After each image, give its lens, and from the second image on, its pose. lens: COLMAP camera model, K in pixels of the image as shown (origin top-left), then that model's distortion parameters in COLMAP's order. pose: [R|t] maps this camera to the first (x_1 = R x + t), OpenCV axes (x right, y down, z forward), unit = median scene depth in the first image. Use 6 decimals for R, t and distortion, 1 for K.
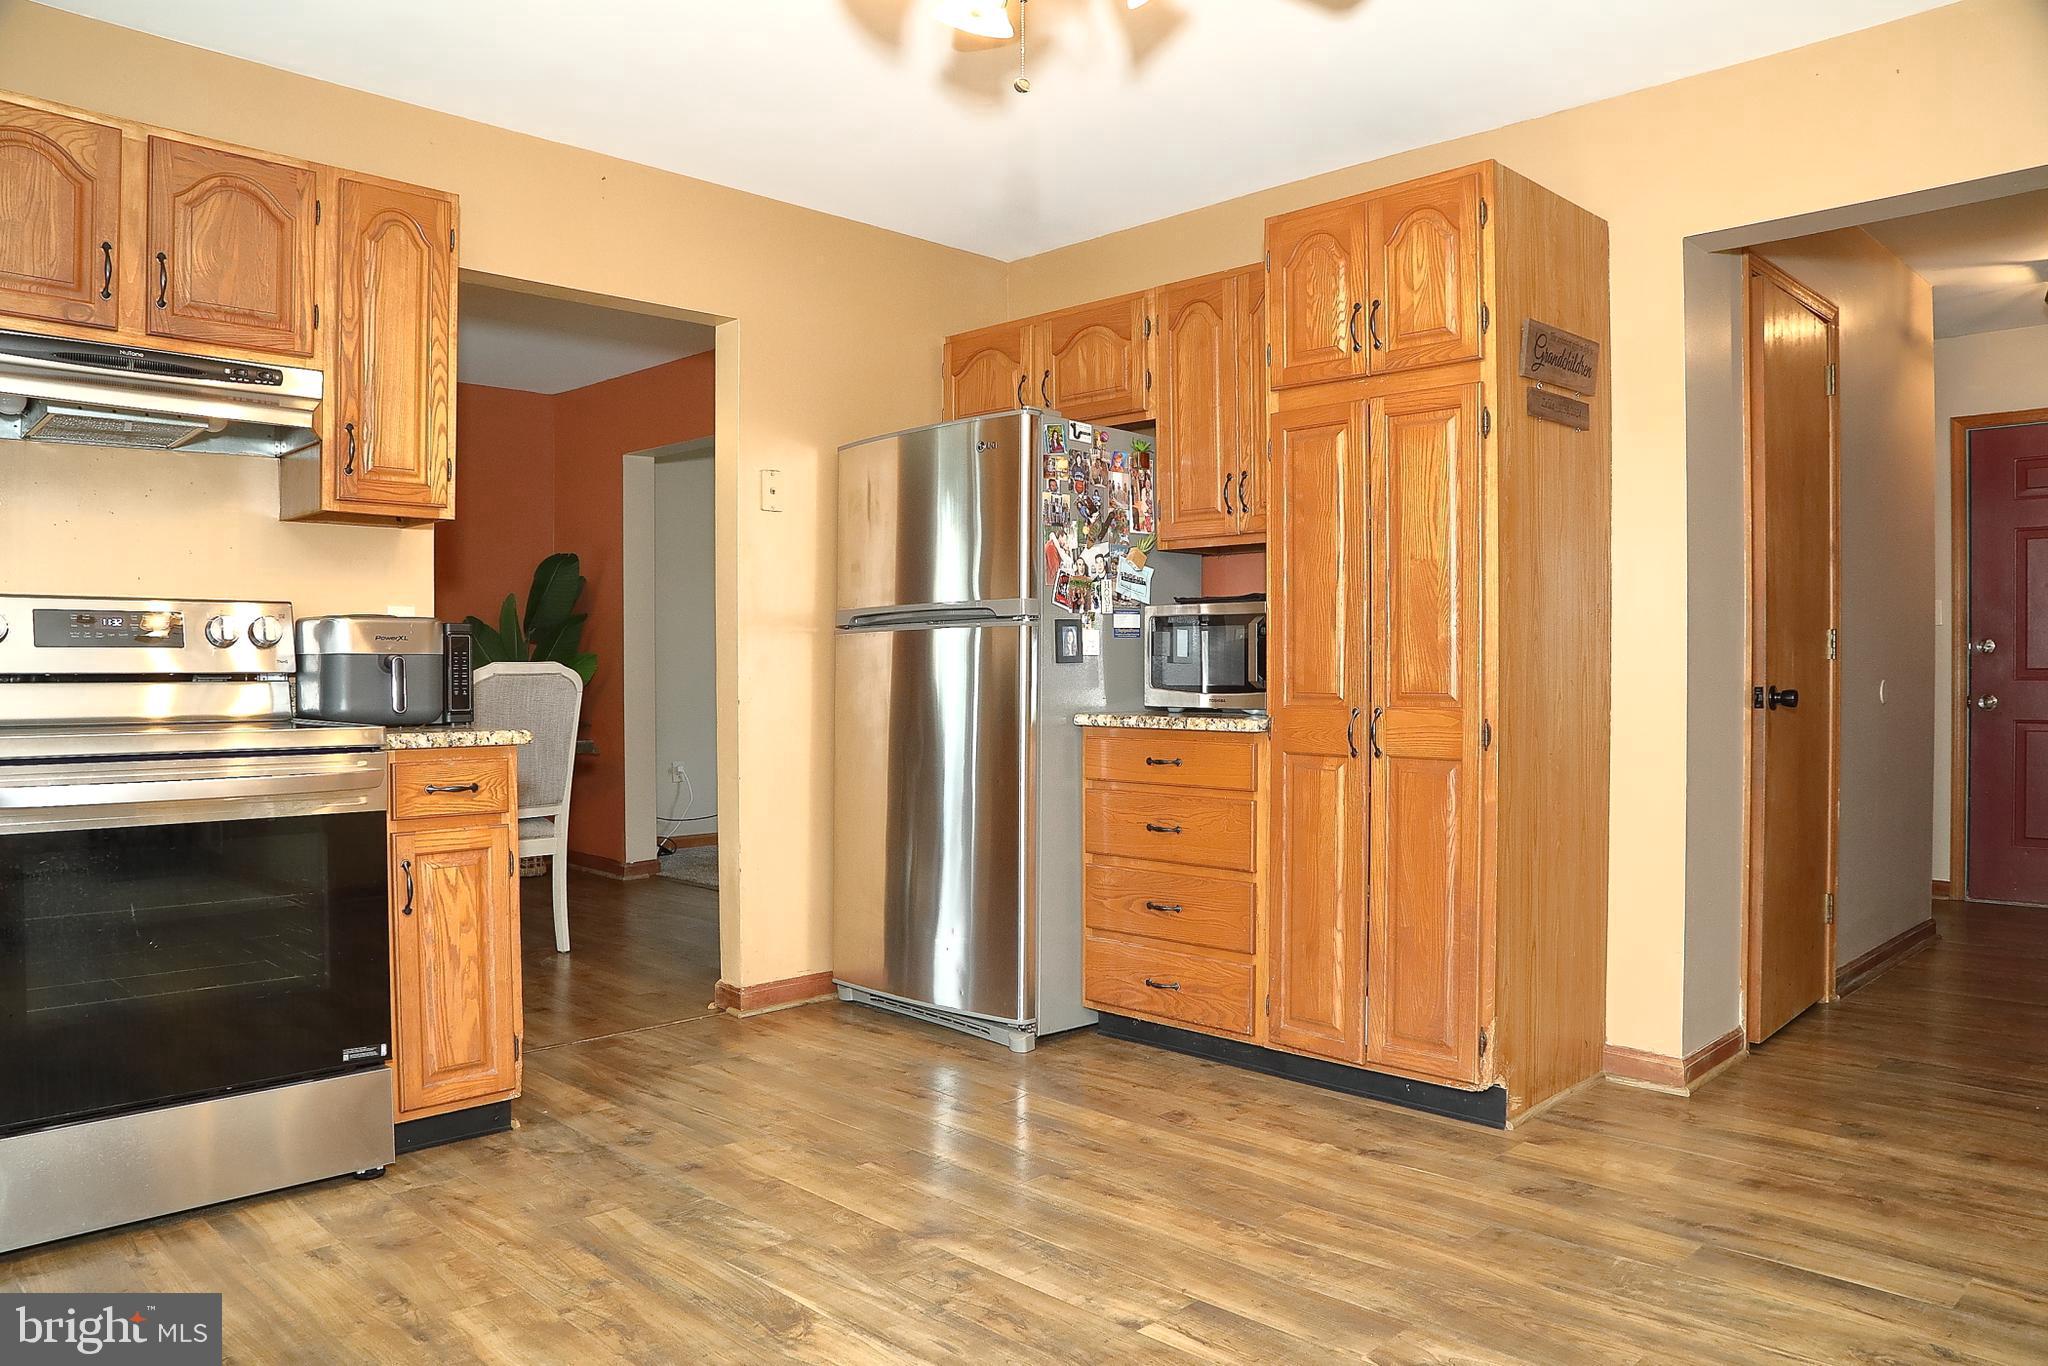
lens RADIAL K [[1431.6, 0, 1014.1], [0, 1431.6, 683.2], [0, 0, 1]] dist [-0.092176, 0.047519]
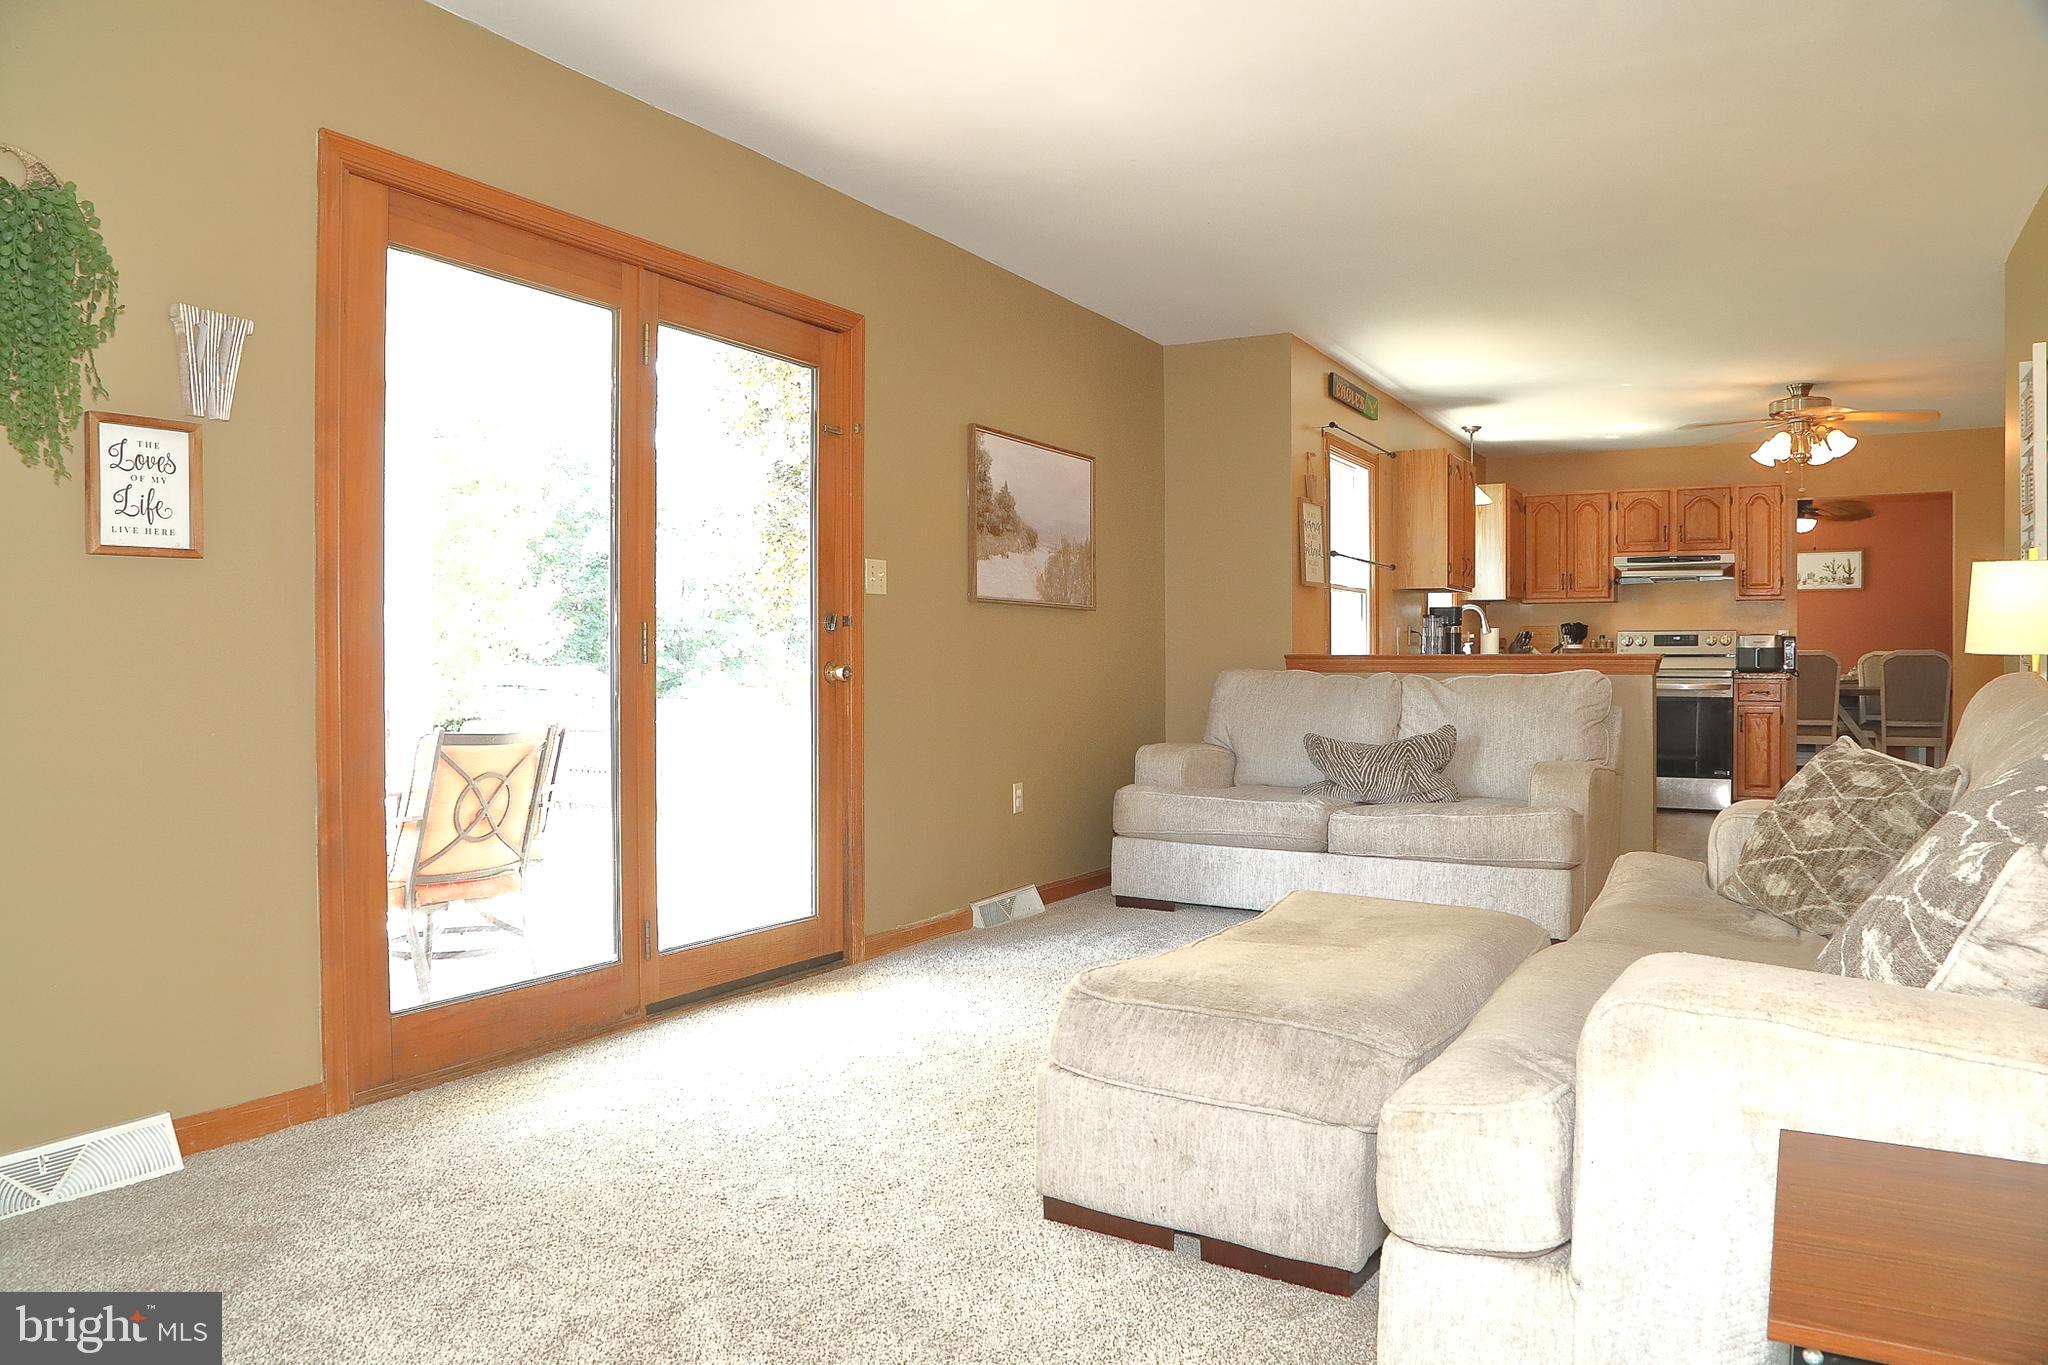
lens RADIAL K [[1402.3, 0, 1024.0], [0, 1402.3, 682.5], [0, 0, 1]] dist [-0.122725, 0.072858]
pose [[0.272995, 0.015026, -0.961898, 2.008815], [-0.008403, 0.999877, 0.013234, 0.028951], [0.961979, 0.004470, 0.273088, -1.330112]]
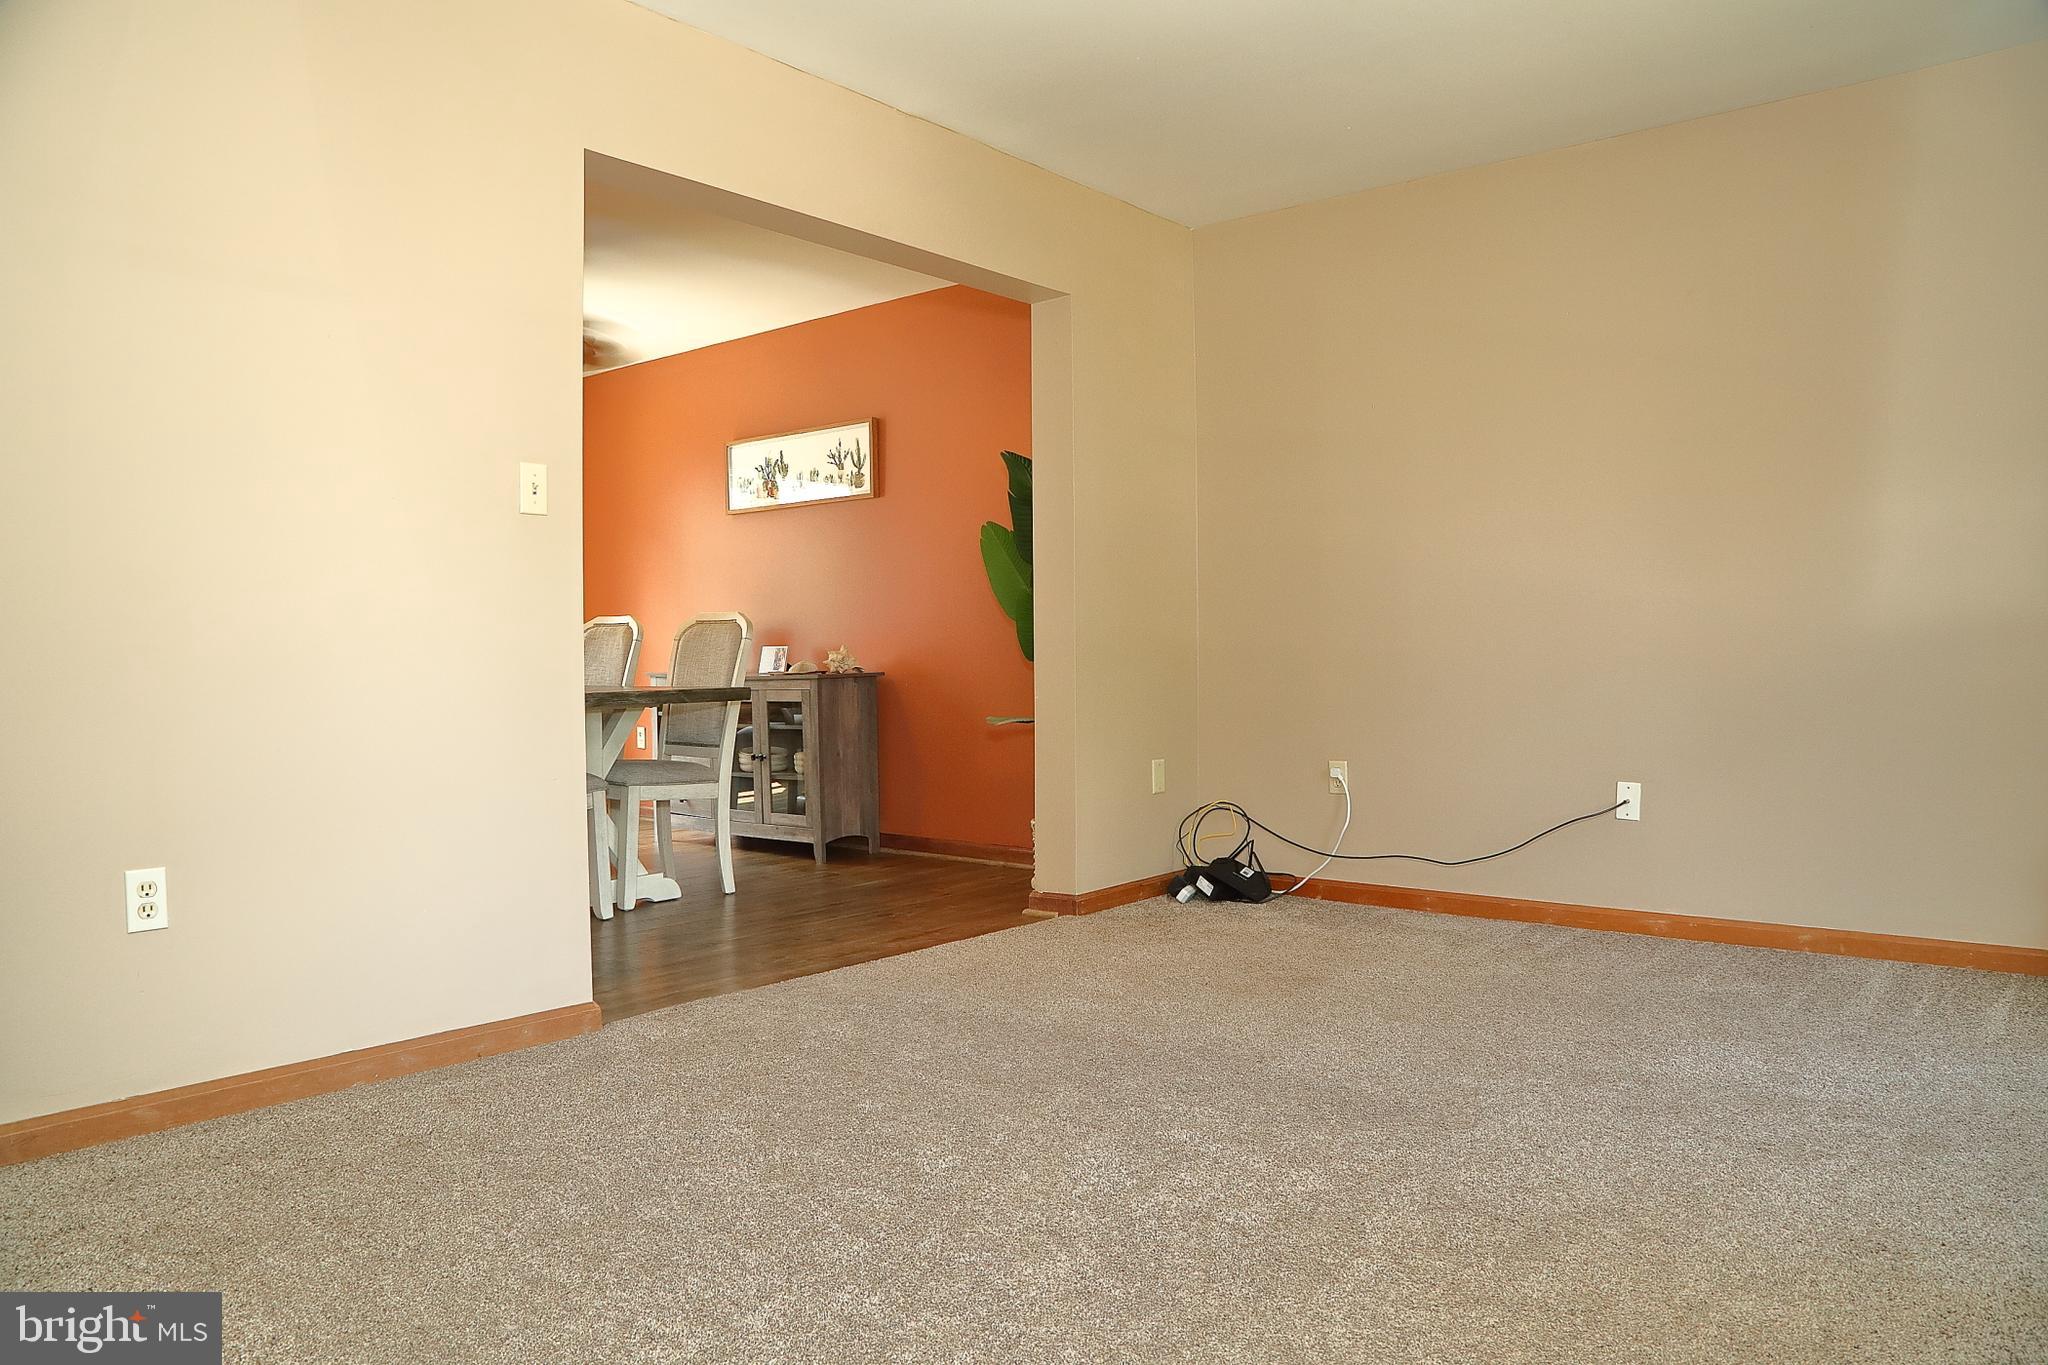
lens RADIAL K [[1402.3, 0, 1024.0], [0, 1402.3, 682.5], [0, 0, 1]] dist [-0.122725, 0.072858]
pose [[0.095541, 0.032543, -0.994893, 0.971559], [0.004879, 0.999438, 0.033160, -0.000993], [0.995414, -0.008022, 0.095329, 2.197558]]
